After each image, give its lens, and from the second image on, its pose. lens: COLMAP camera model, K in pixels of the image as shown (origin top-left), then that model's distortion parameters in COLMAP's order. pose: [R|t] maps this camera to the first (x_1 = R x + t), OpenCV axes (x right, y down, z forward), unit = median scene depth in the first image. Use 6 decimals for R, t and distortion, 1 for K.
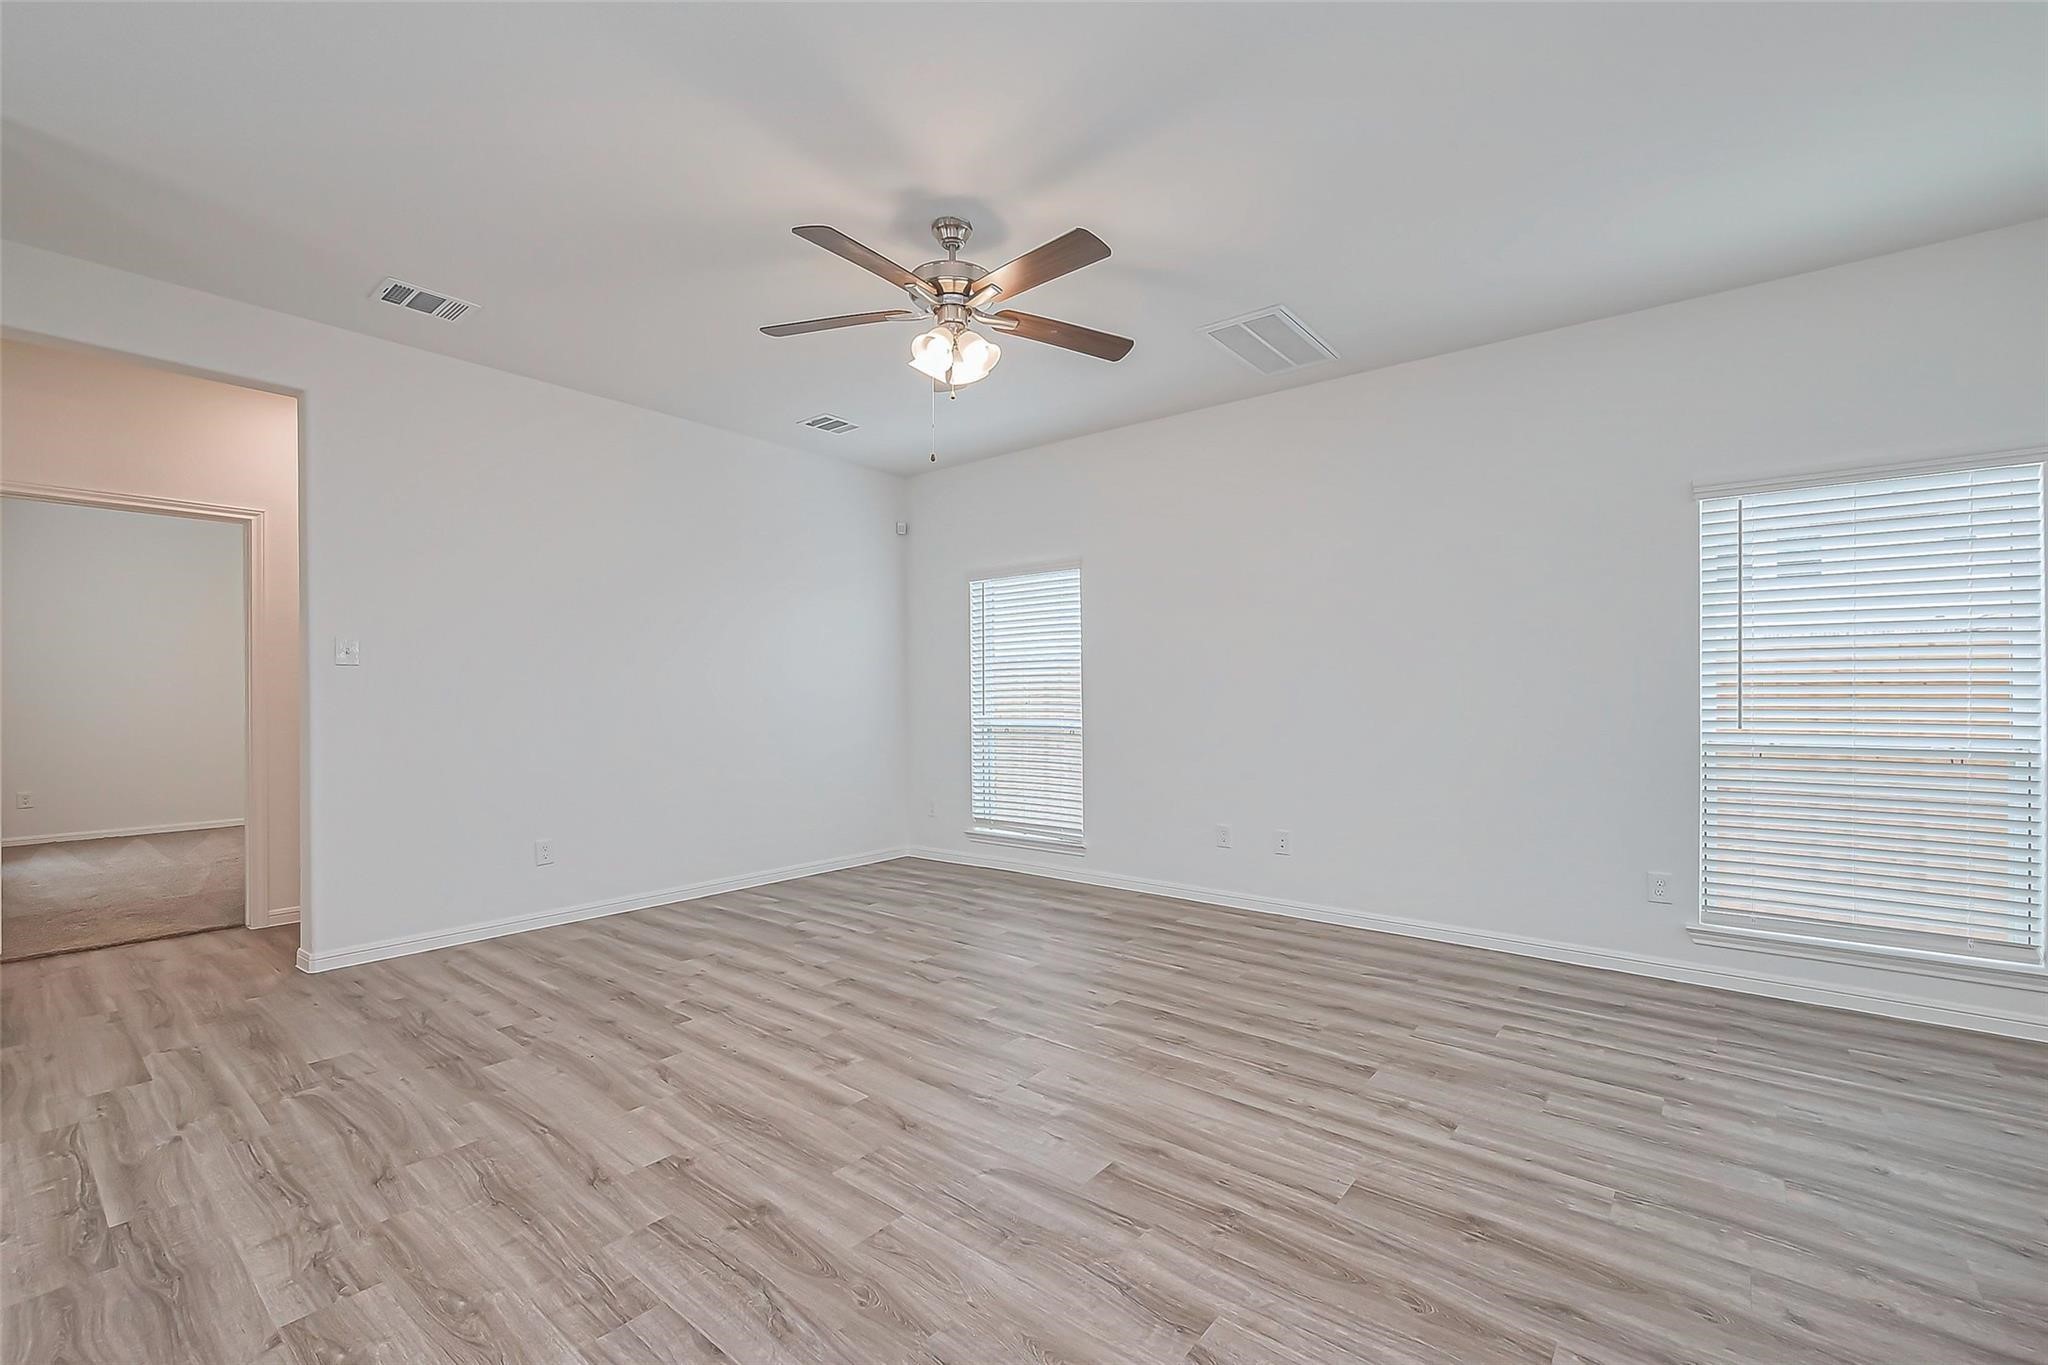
lens RADIAL K [[837.2, 0, 1057.2], [0, 837.2, 688.1], [0, 0, 1]] dist [0.000547, -0.000082]
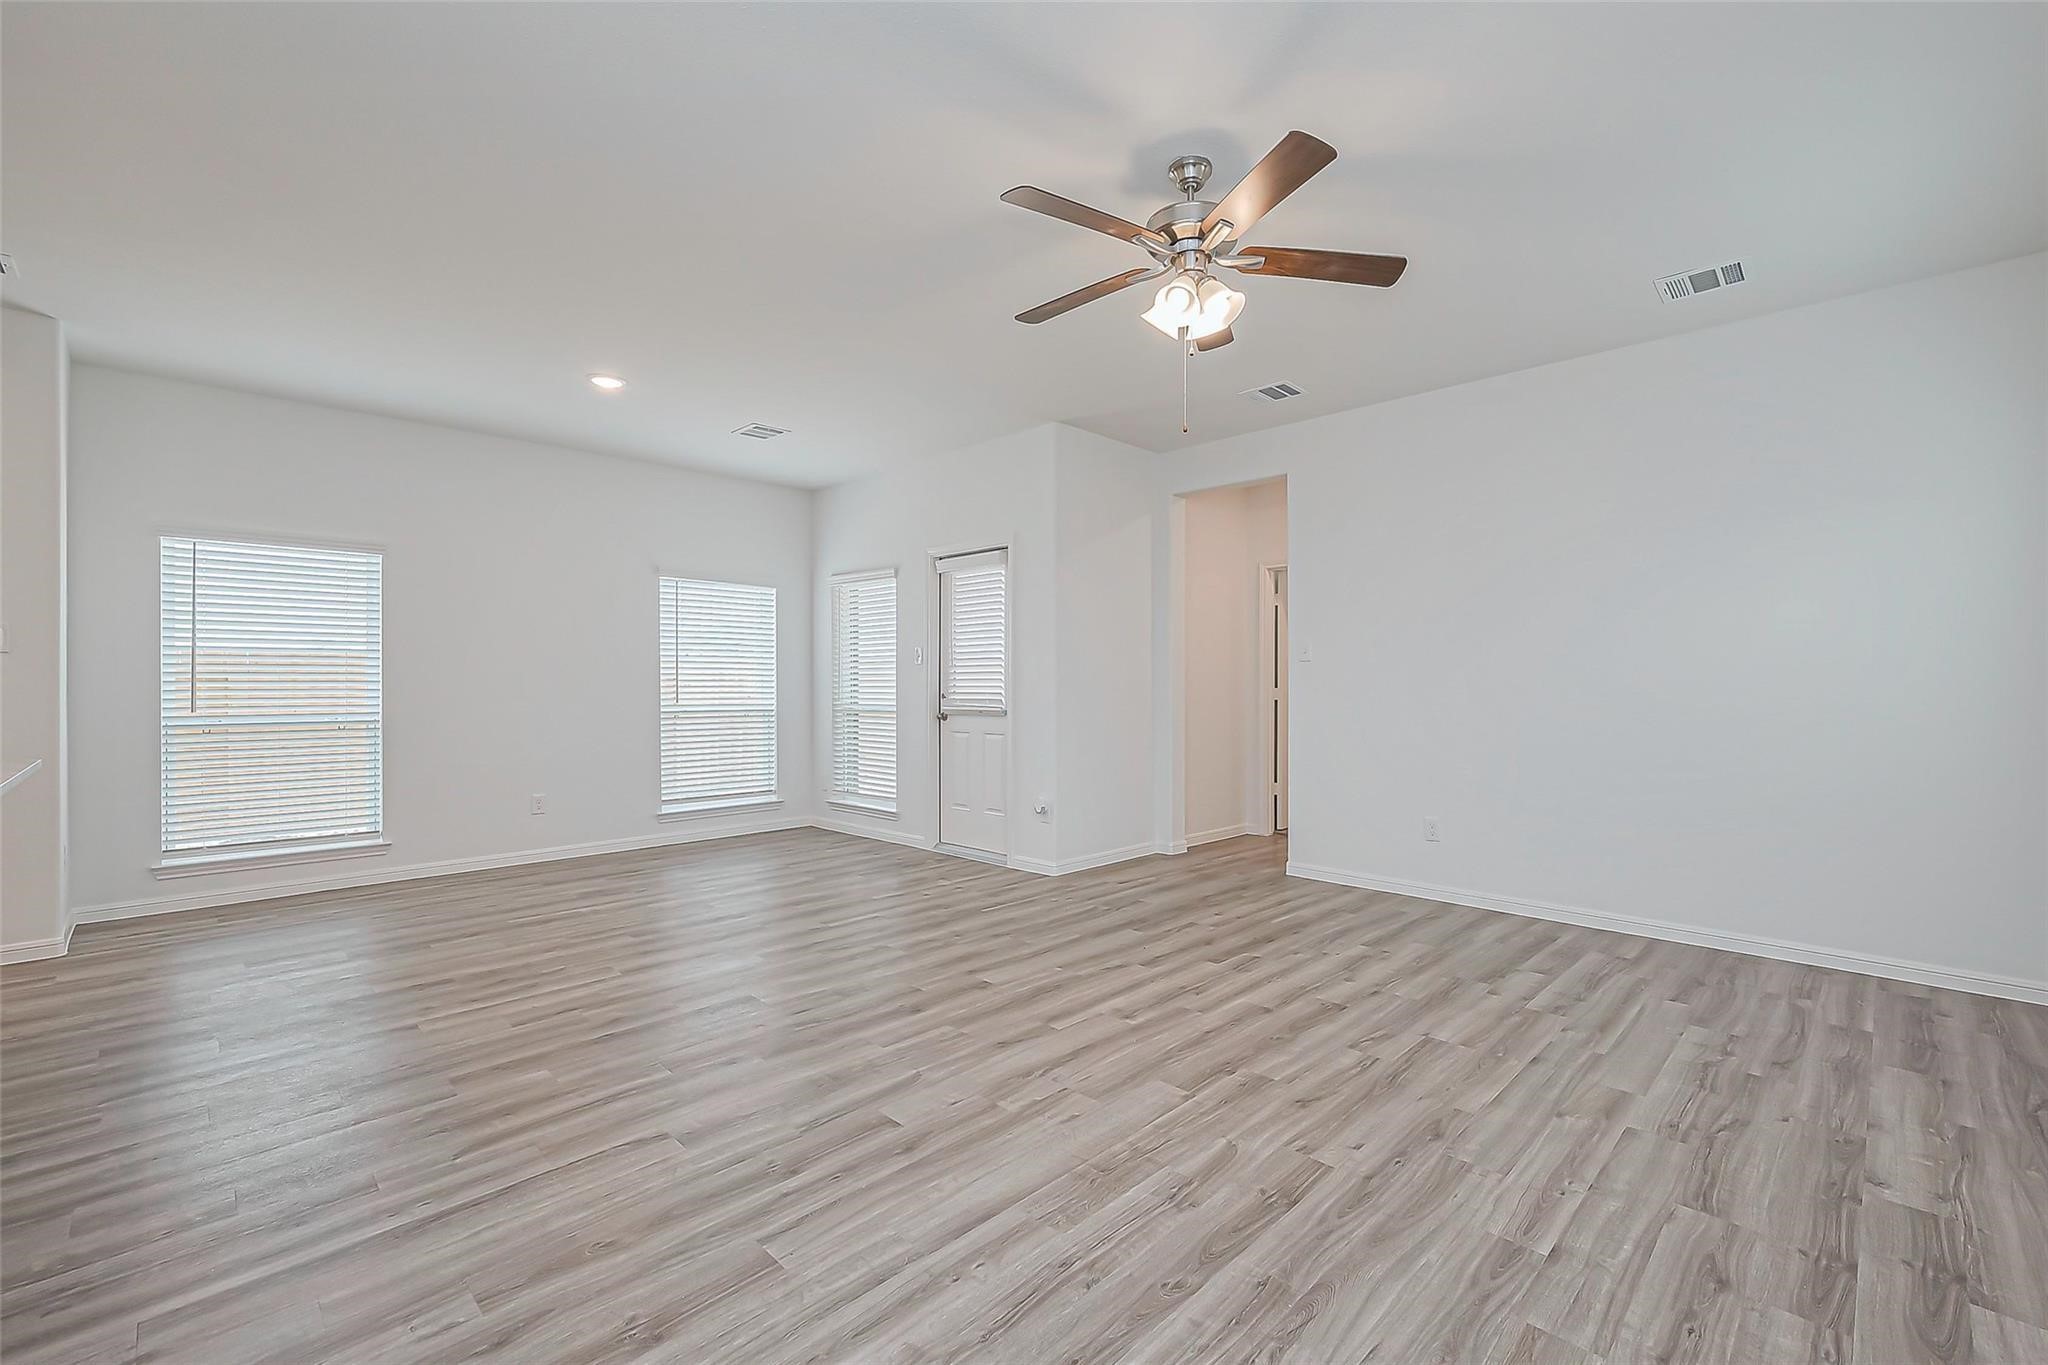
lens RADIAL K [[837.2, 0, 1057.2], [0, 837.2, 688.1], [0, 0, 1]] dist [0.000547, -0.000082]
pose [[-0.078907, 0.007367, -0.996855, 0.803368], [0.007374, 0.999950, 0.006806, -0.004531], [0.996855, -0.006814, -0.078957, 0.917747]]
